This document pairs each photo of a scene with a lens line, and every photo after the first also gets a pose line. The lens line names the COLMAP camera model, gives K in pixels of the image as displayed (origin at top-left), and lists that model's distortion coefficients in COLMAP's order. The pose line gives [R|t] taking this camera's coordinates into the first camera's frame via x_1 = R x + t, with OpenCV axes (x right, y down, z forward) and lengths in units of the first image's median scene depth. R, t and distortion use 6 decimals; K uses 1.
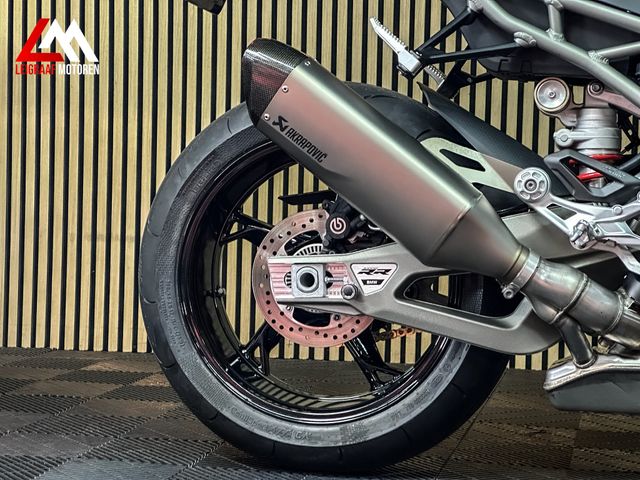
lens RADIAL K [[1443.2, 0, 308.1], [0, 1443.2, 238.8], [0, 0, 1]] dist [-0.065799, 4.425062]
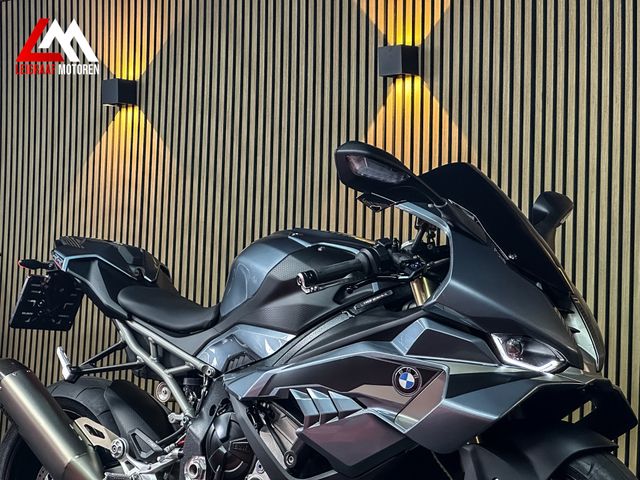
lens RADIAL K [[1443.2, 0, 308.1], [0, 1443.2, 238.8], [0, 0, 1]] dist [-0.065799, 4.425062]
pose [[0.886643, -0.014625, -0.462224, 1.105490], [-0.043129, 0.992529, -0.114134, -0.093790], [0.460439, 0.121131, 0.879388, -0.416883]]
